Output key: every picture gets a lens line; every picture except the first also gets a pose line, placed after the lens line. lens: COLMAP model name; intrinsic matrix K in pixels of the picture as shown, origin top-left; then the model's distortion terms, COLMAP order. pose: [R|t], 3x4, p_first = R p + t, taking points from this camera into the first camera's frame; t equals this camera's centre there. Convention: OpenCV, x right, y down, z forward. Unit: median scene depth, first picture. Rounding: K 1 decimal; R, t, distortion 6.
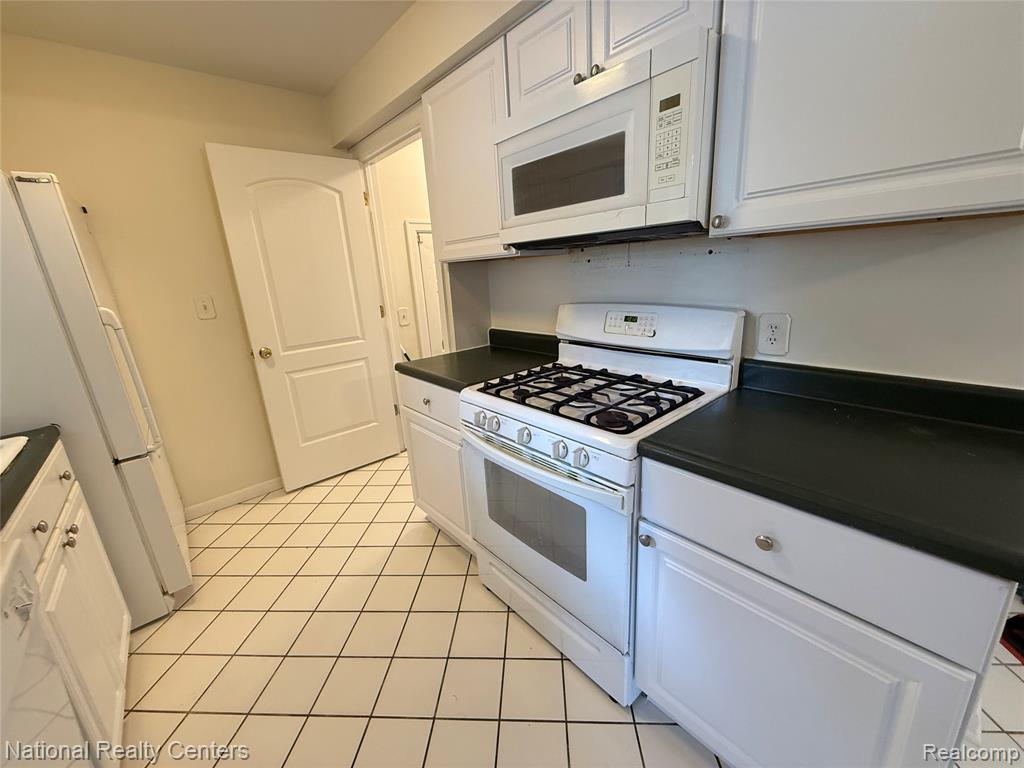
lens RADIAL K [[406.0, 0, 509.2], [0, 406.0, 382.1], [0, 0, 1]] dist [-0.001008, 0.000003]
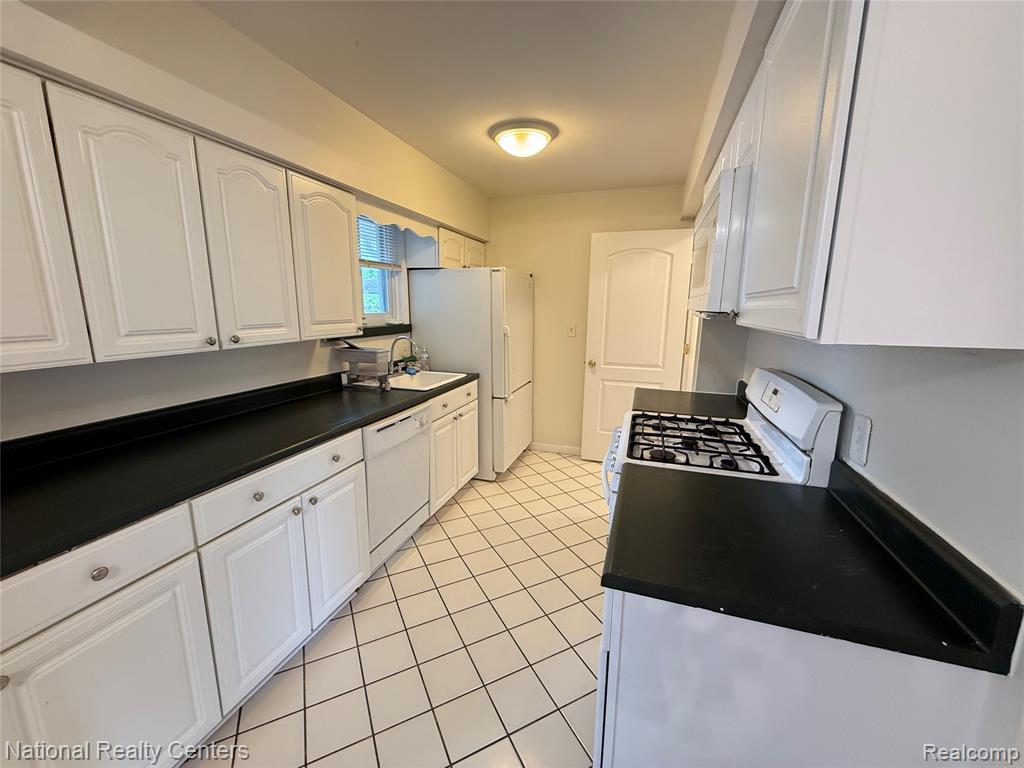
lens RADIAL K [[408.4, 0, 512.6], [0, 408.4, 383.9], [0, 0, 1]] dist [-0.002019, 0.000219]
pose [[0.511577, 0.224175, -0.829479, 0.561162], [-0.270507, 0.958297, 0.092156, -0.063662], [0.815546, 0.177235, 0.550883, -0.064698]]
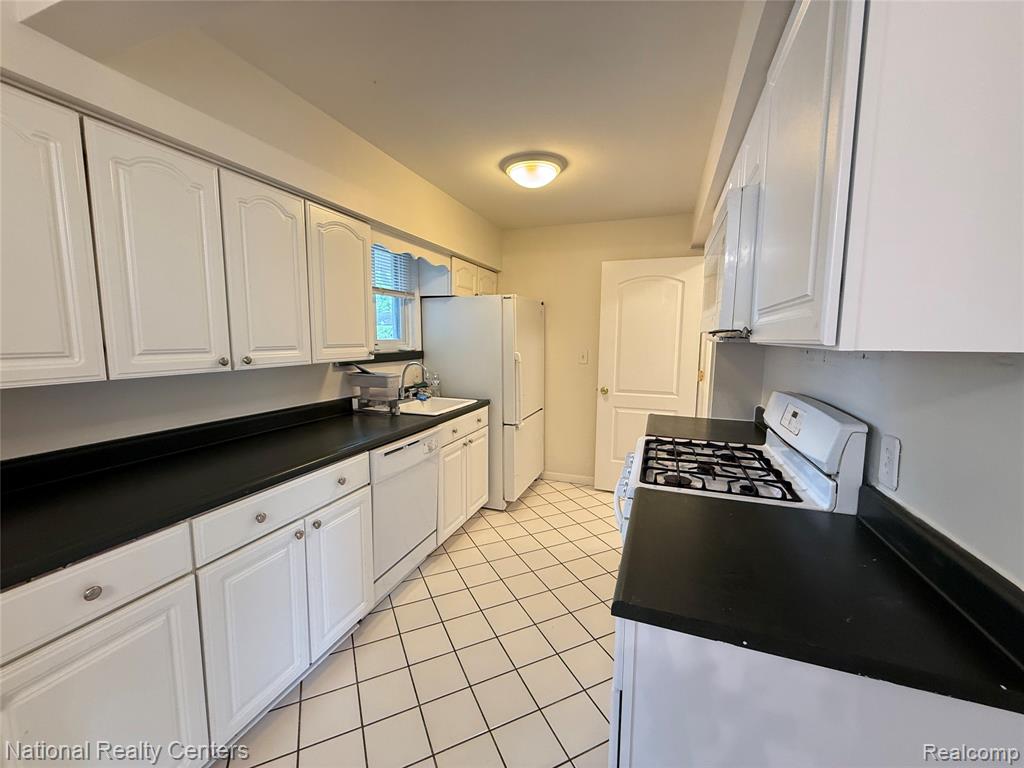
lens RADIAL K [[408.4, 0, 512.6], [0, 408.4, 383.9], [0, 0, 1]] dist [-0.002019, 0.000219]
pose [[0.483116, 0.160677, -0.860687, 0.559852], [-0.271262, 0.962117, 0.027349, -0.048780], [0.832476, 0.220258, 0.508399, -0.048461]]
